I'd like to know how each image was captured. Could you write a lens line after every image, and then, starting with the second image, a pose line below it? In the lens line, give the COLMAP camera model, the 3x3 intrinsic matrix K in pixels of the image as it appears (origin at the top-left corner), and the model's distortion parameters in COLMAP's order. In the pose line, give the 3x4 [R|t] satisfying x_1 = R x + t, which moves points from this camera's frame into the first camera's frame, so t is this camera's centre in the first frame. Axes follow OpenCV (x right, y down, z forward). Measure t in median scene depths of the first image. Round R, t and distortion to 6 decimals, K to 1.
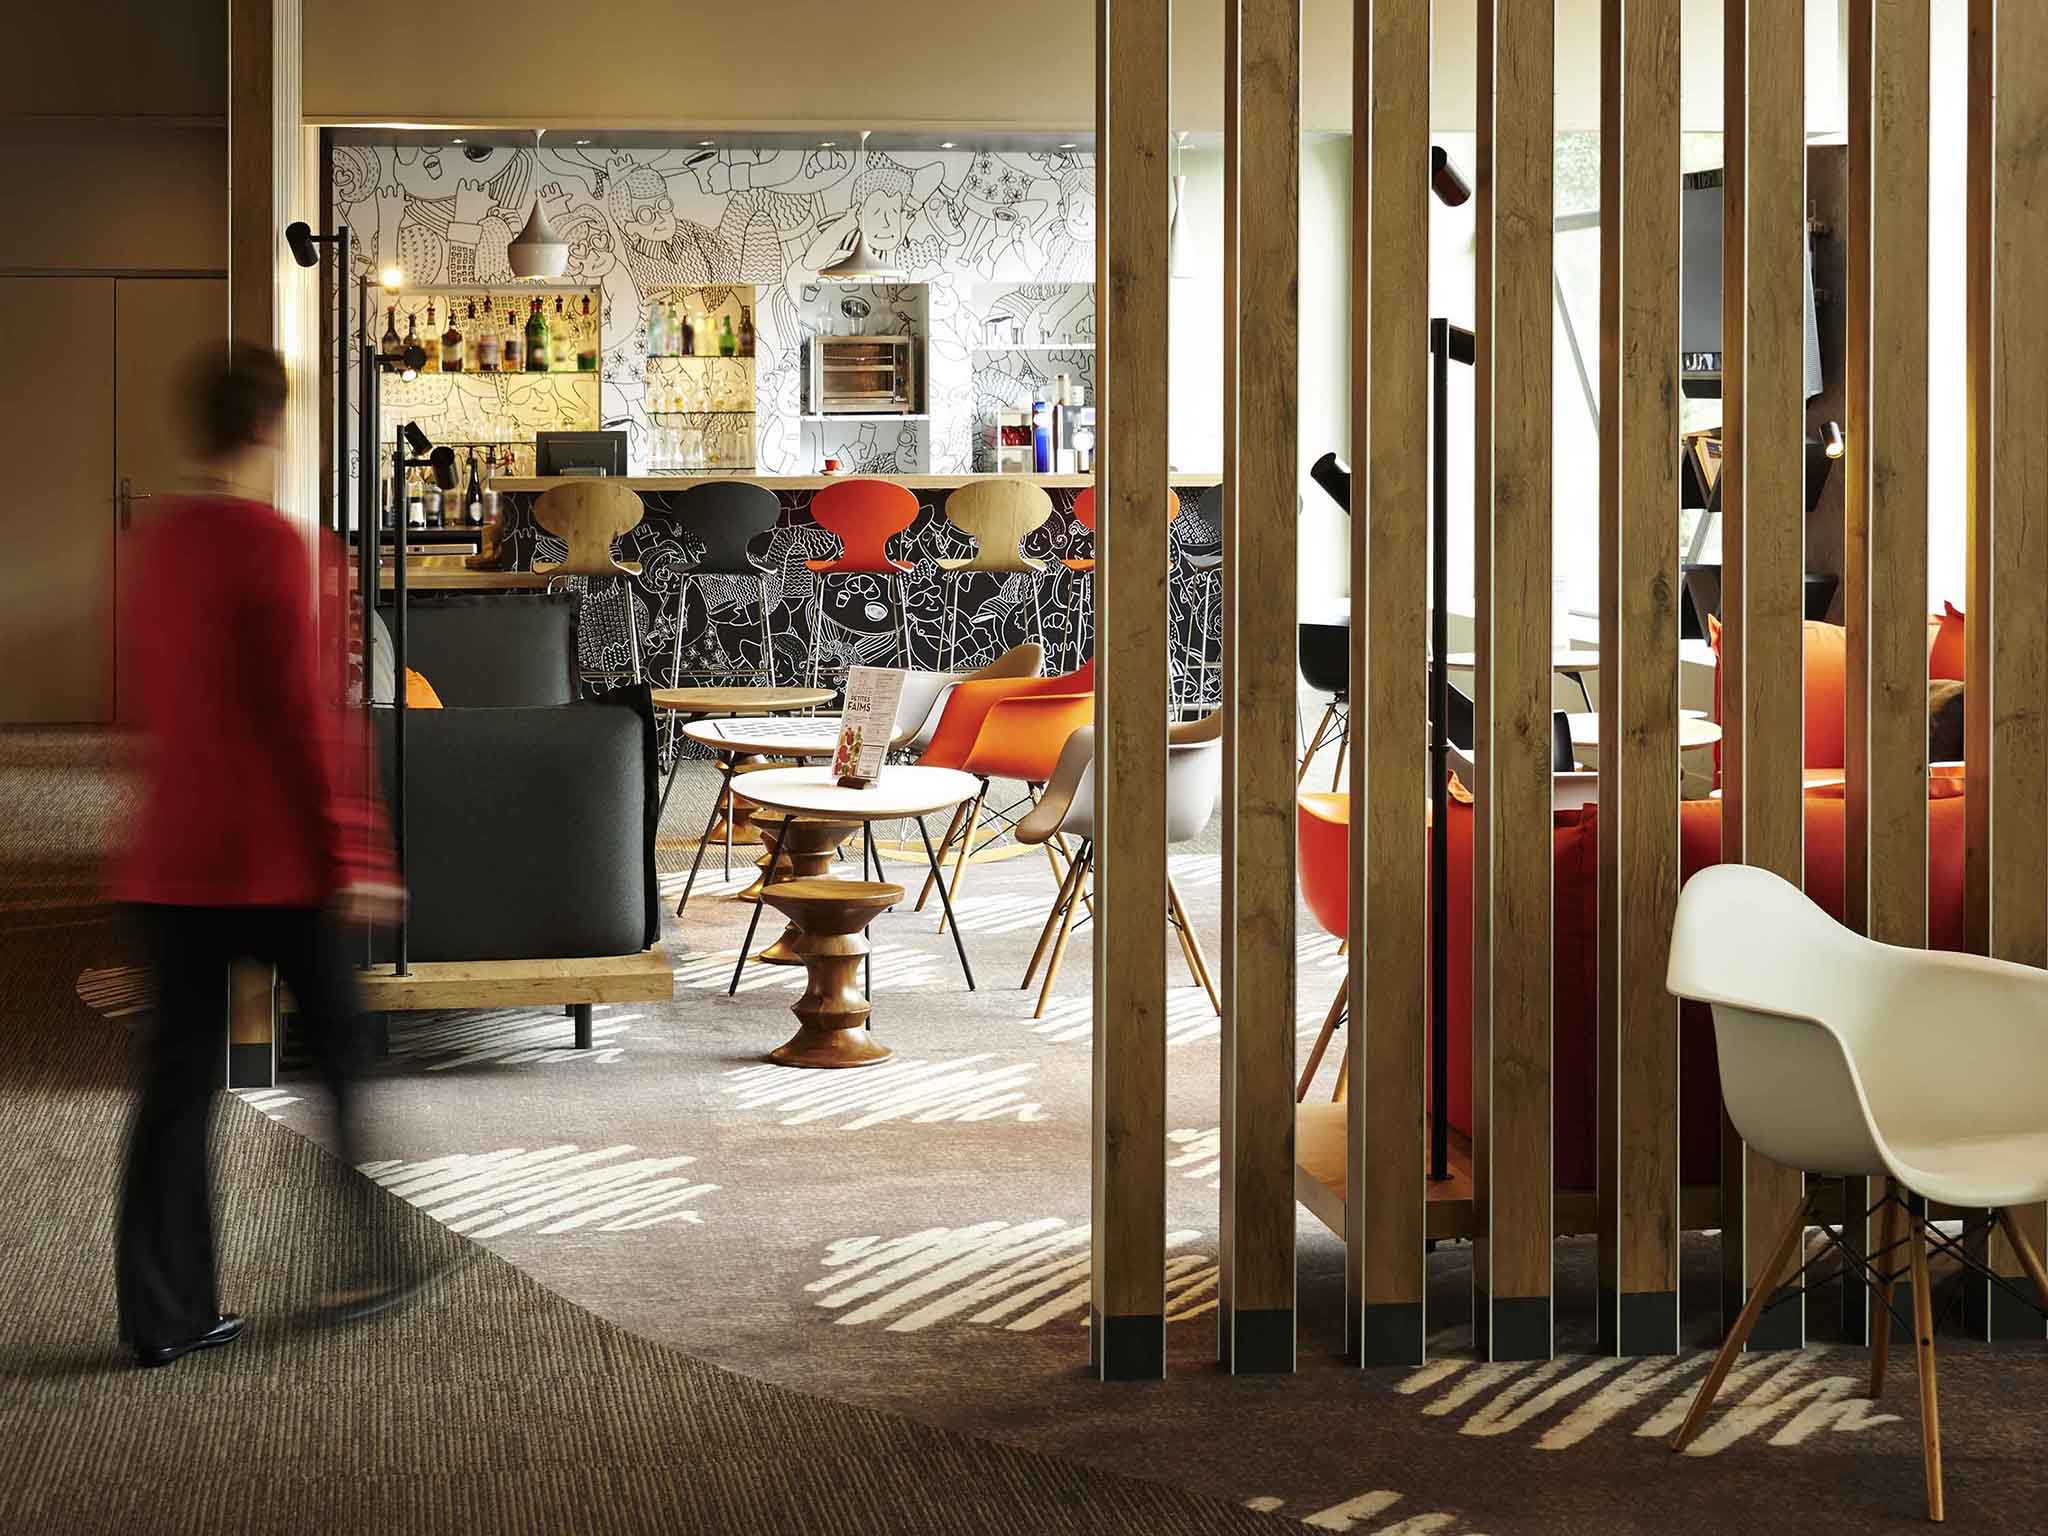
lens RADIAL K [[3291.1, 0, 1024.0], [0, 3291.1, 768.0], [0, 0, 1]] dist [0.002834, 0.149680]
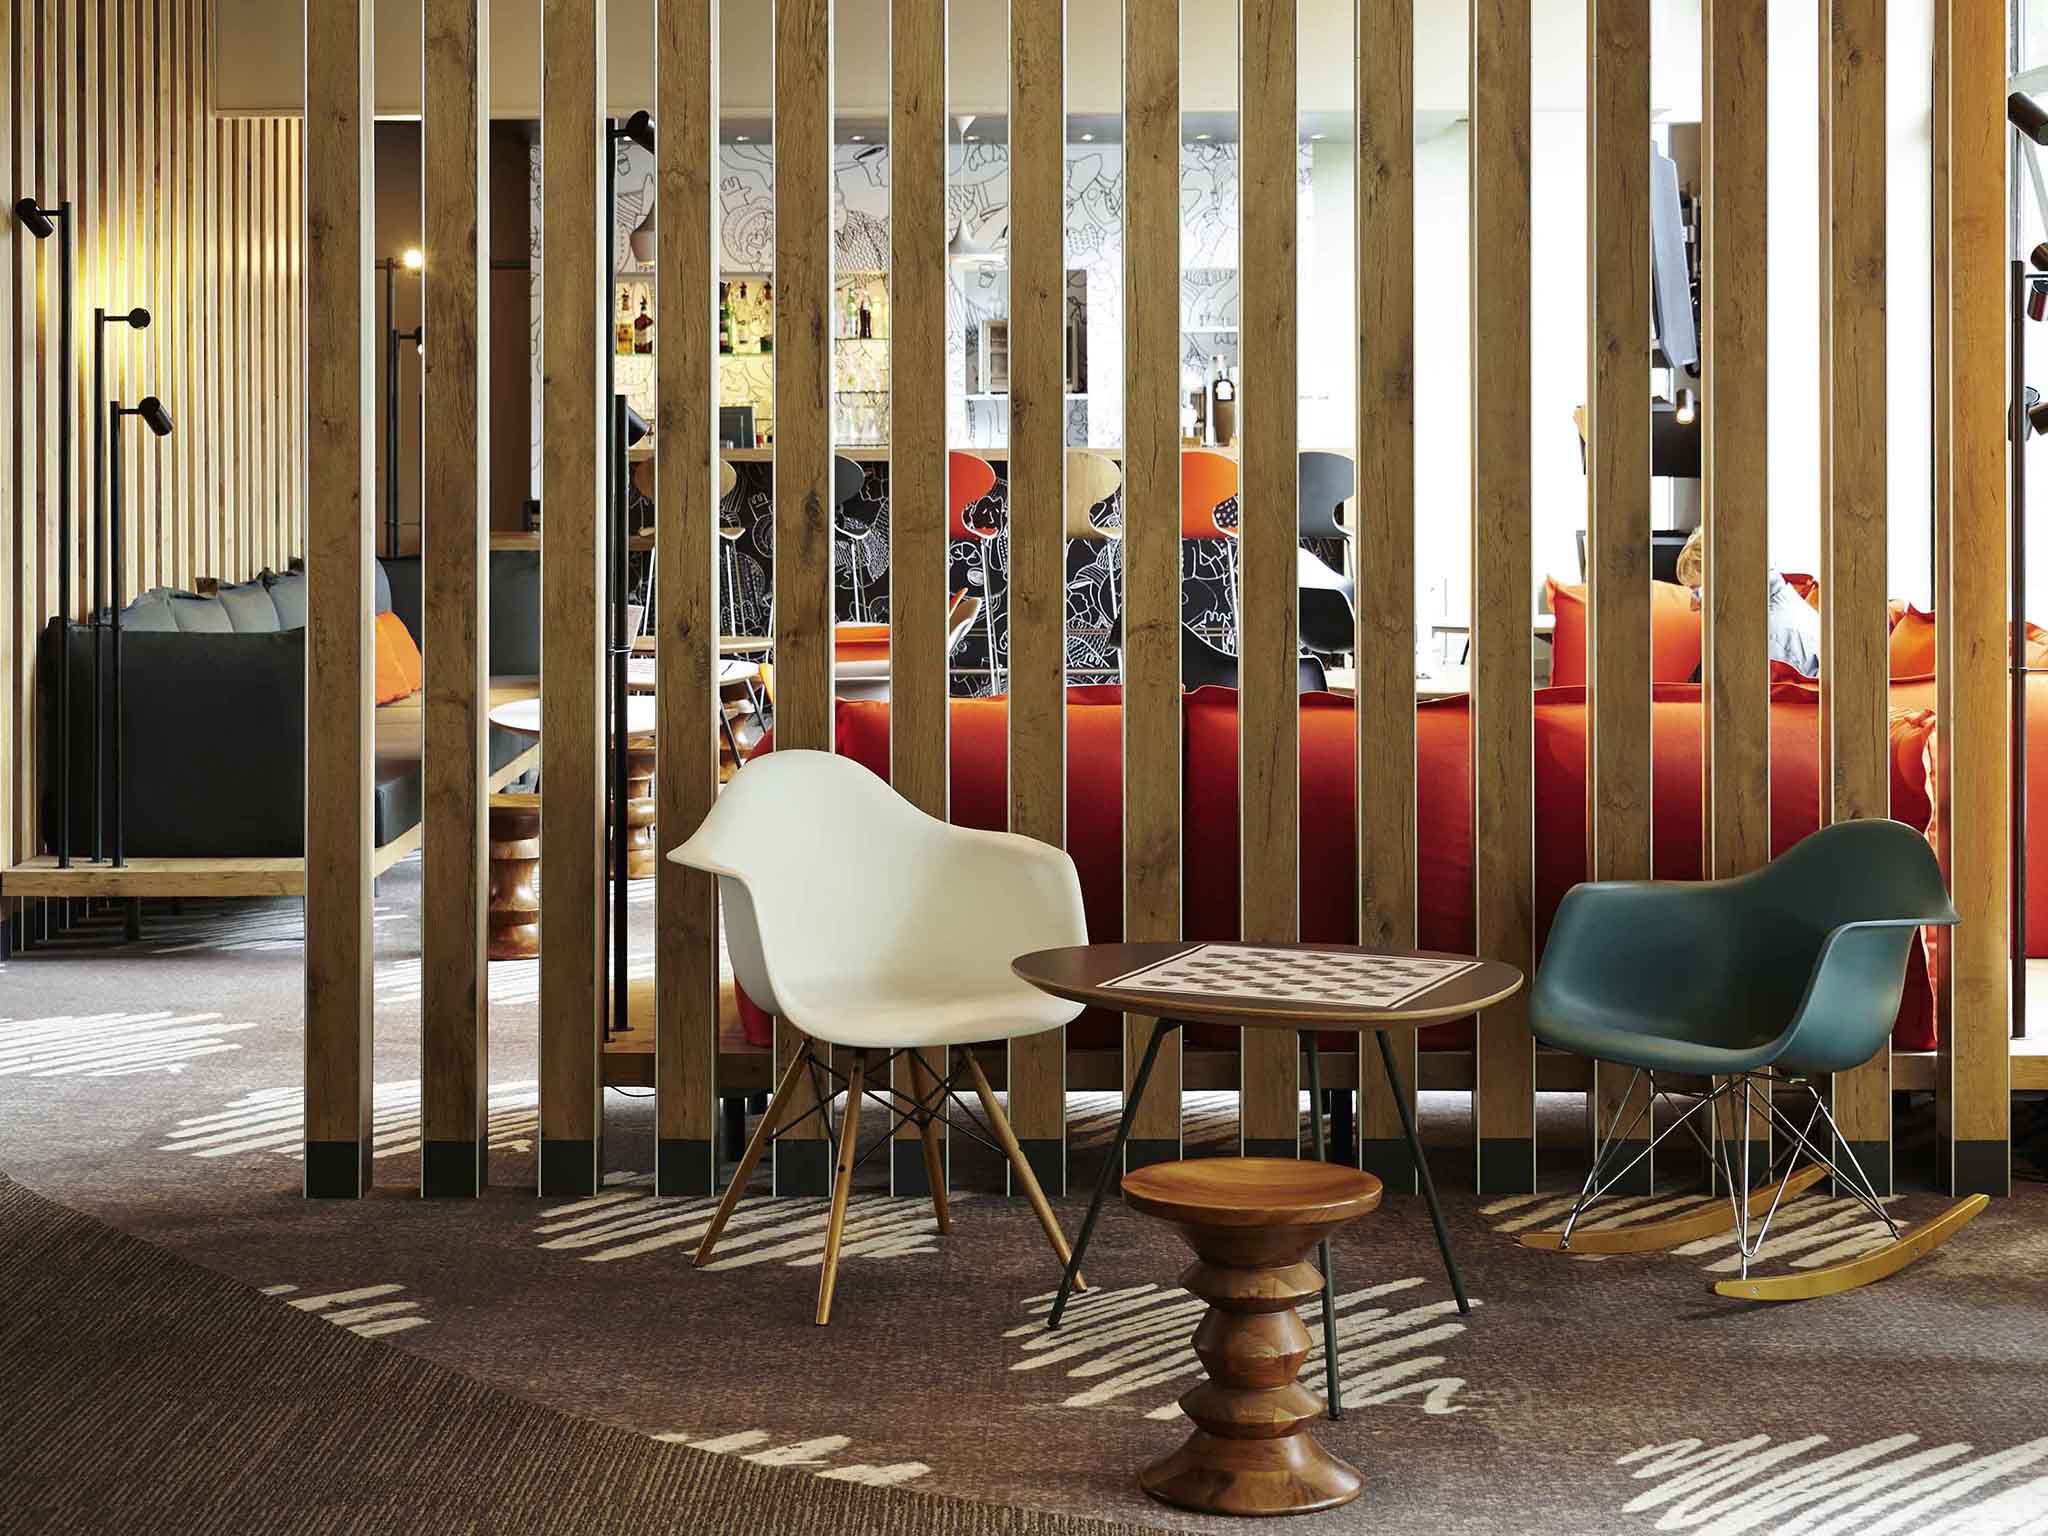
lens RADIAL K [[3182.5, 0, 1024.0], [0, 3182.5, 768.0], [0, 0, 1]] dist [0.005470, 0.045177]
pose [[0.990049, 0.017307, -0.139658, 0.407634], [-0.016533, 0.999841, 0.006701, 0.025112], [0.139752, -0.004325, 0.990177, -0.054453]]
